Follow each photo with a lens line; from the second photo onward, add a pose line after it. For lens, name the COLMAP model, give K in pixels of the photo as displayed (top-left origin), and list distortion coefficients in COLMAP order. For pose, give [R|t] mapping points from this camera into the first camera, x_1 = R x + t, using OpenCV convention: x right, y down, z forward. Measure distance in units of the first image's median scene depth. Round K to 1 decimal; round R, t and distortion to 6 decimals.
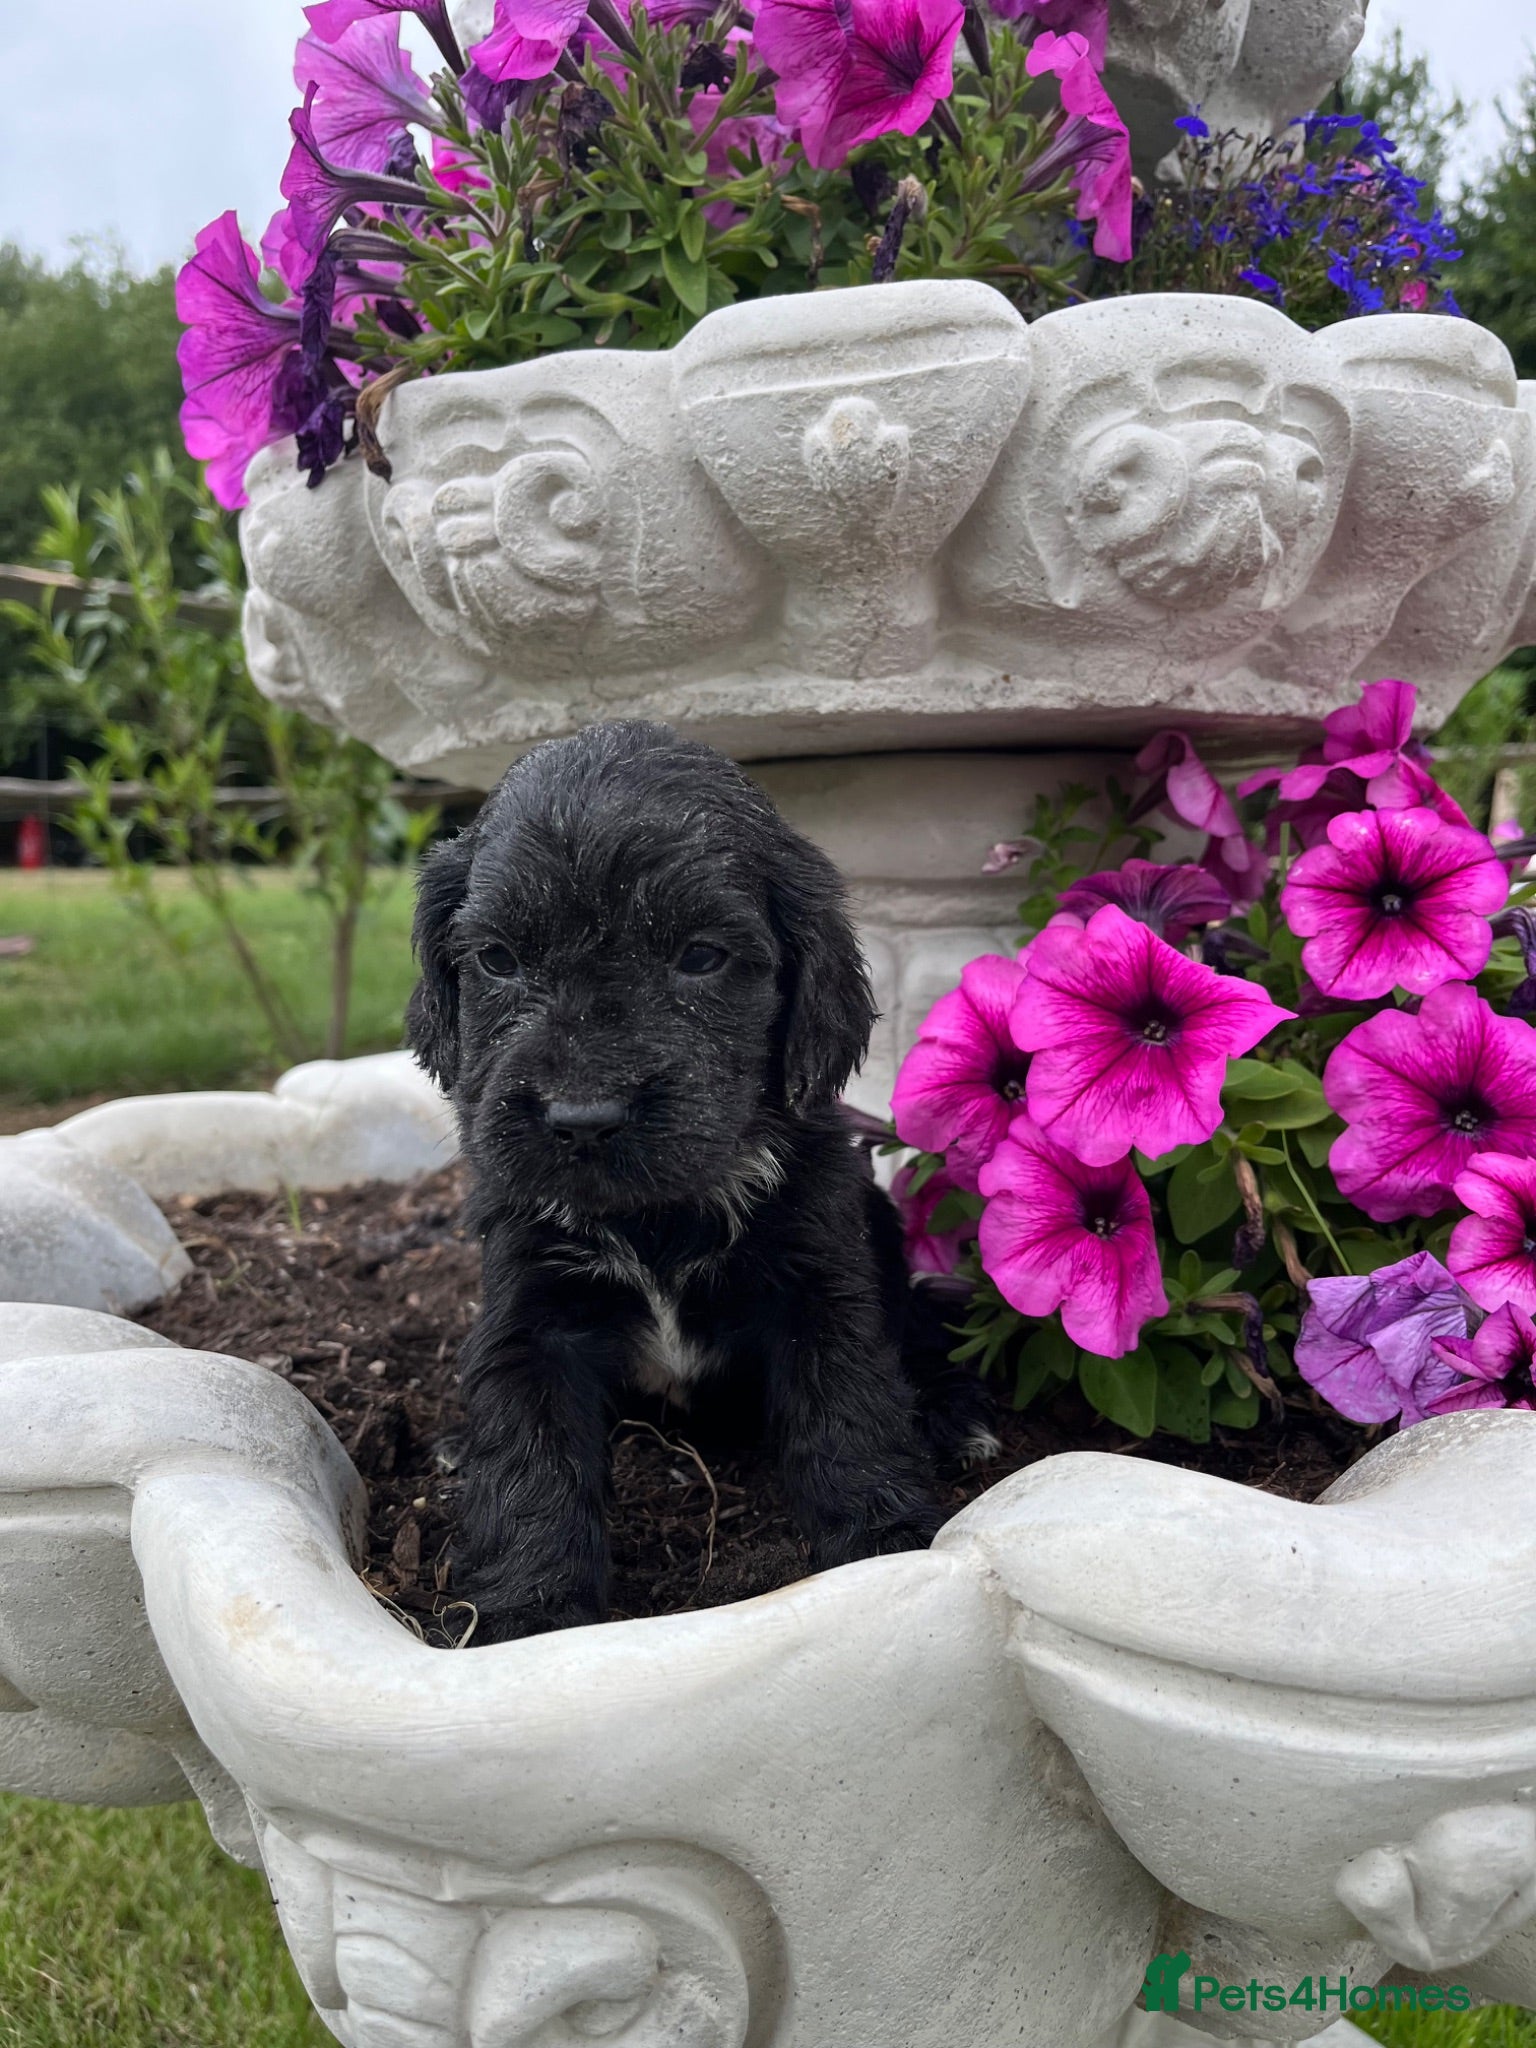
lens RADIAL K [[1631.0, 0, 767.7], [0, 1631.0, 1021.3], [0, 0, 1]] dist [0.011649, -0.021198]
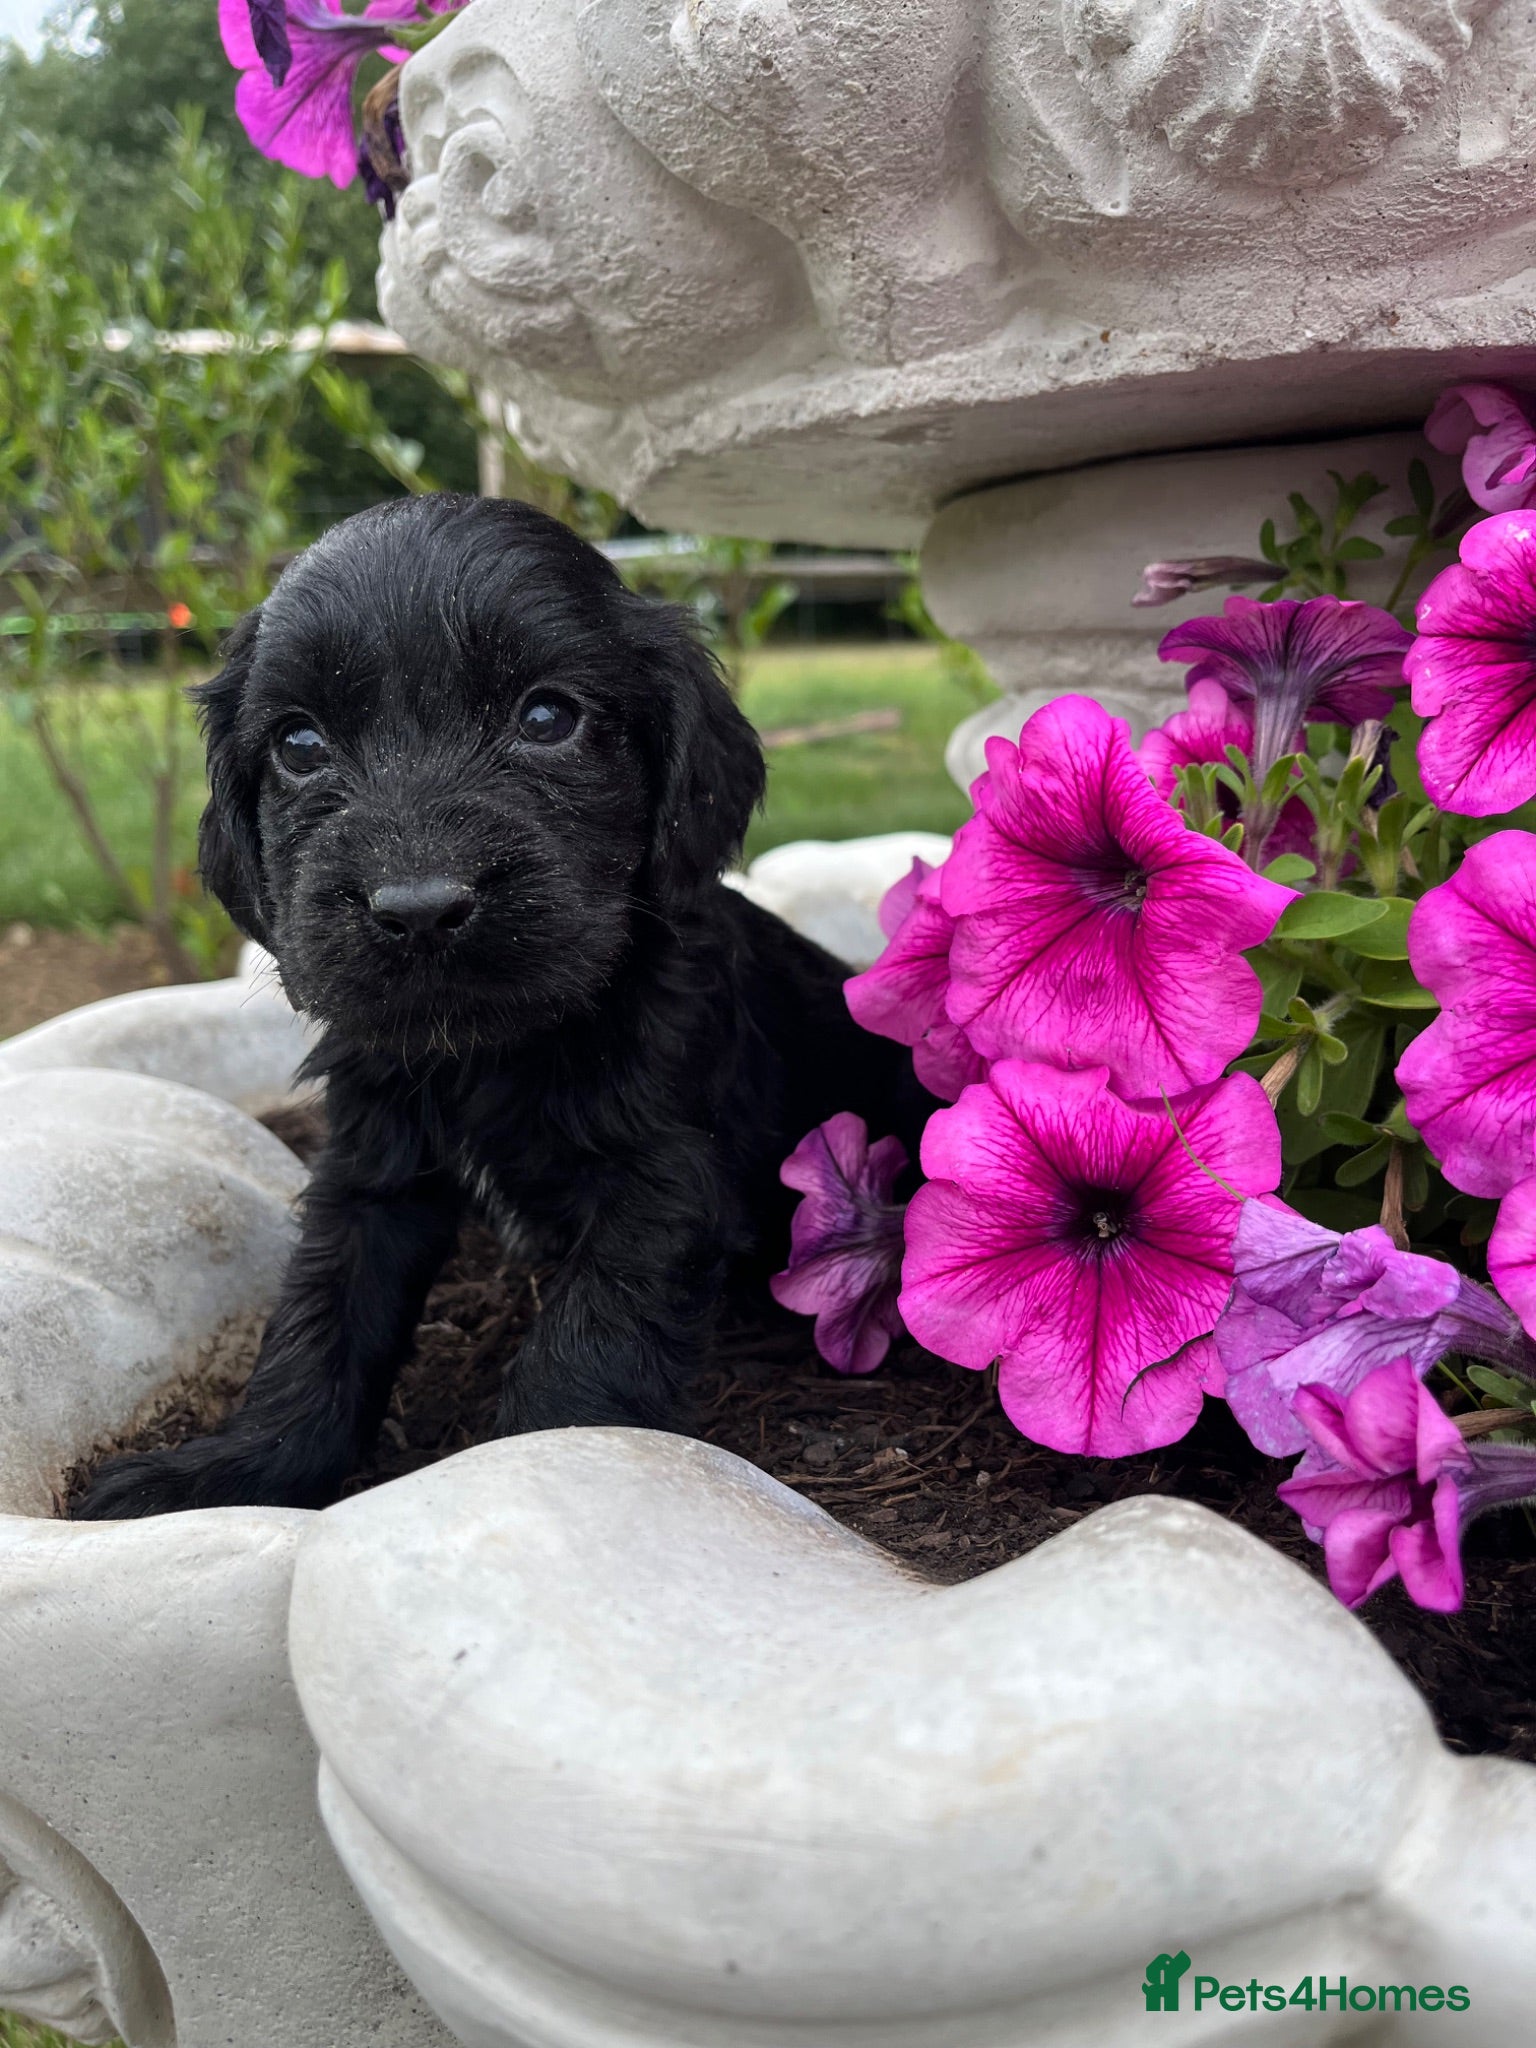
lens RADIAL K [[1631.0, 0, 767.7], [0, 1631.0, 1026.1], [0, 0, 1]] dist [0.011649, -0.021198]
pose [[0.844272, 0.088446, -0.528566, 0.452472], [-0.009211, 0.988536, 0.150701, -0.022526], [0.535835, -0.122364, 0.835409, 0.319093]]
